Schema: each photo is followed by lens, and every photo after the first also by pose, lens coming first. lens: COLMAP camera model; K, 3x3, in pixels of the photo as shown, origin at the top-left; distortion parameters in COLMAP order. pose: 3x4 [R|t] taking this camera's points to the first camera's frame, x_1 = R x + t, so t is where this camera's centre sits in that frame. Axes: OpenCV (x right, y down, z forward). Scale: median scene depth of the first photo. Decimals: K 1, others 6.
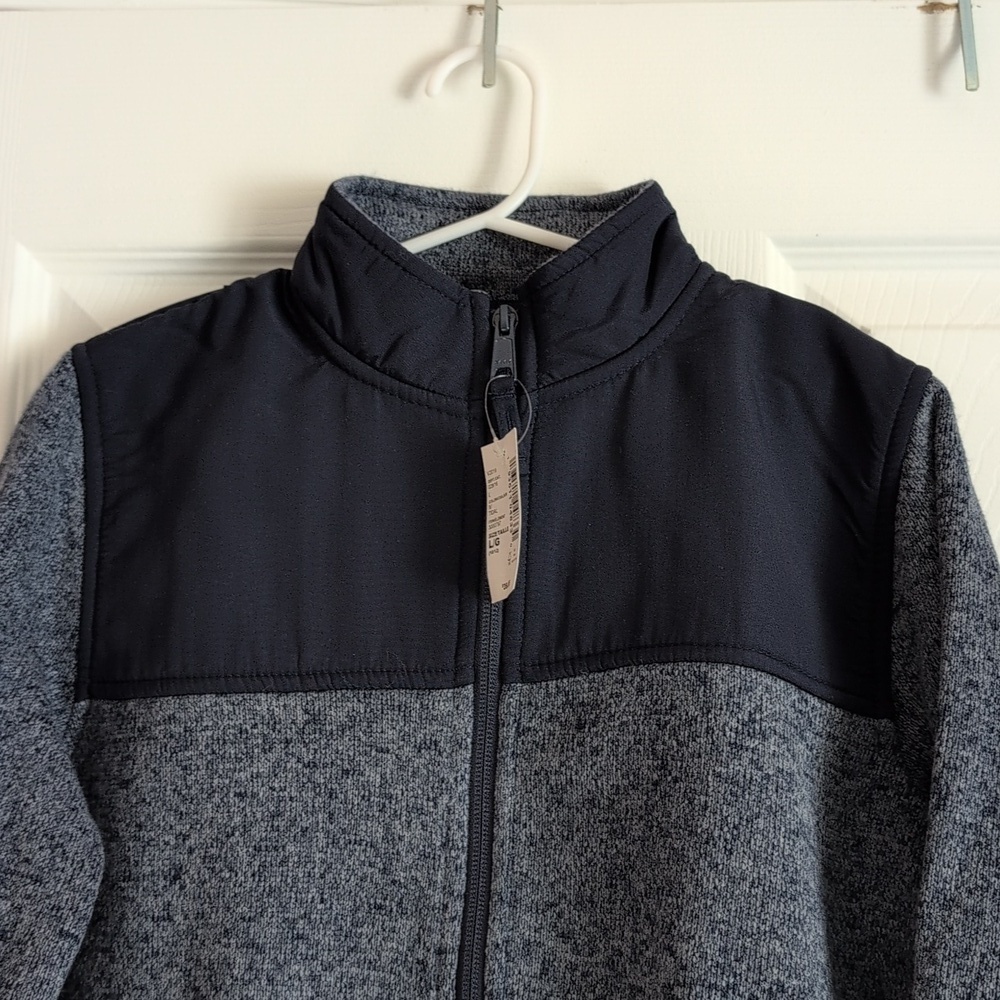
lens RADIAL K [[1653.5, 0, 500.0], [0, 1653.5, 500.0], [0, 0, 1]] dist [0.245910, -1.243019]
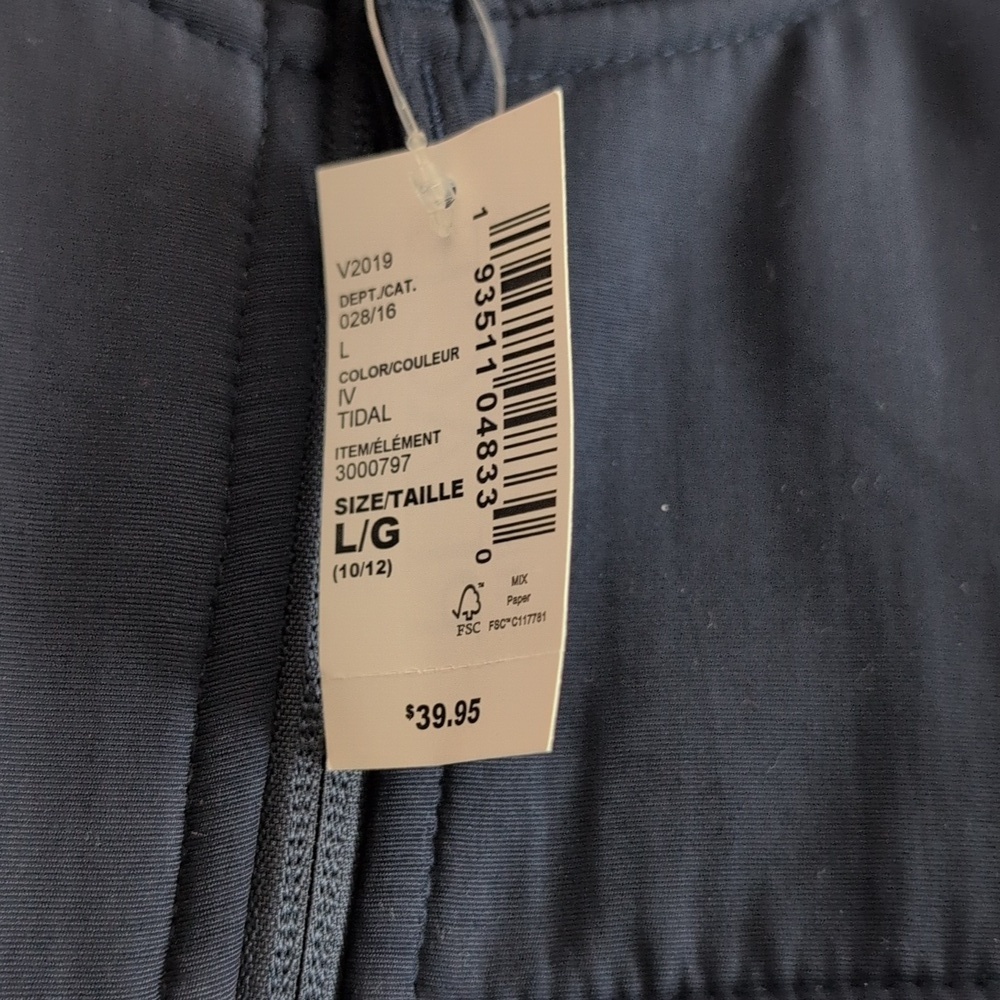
lens RADIAL K [[1653.5, 0, 500.0], [0, 1653.5, 500.0], [0, 0, 1]] dist [0.245910, -1.243019]
pose [[0.876200, 0.118592, 0.467130, -0.120706], [-0.121041, 0.992335, -0.024890, 0.027593], [-0.466501, -0.034733, 0.883838, 0.864866]]
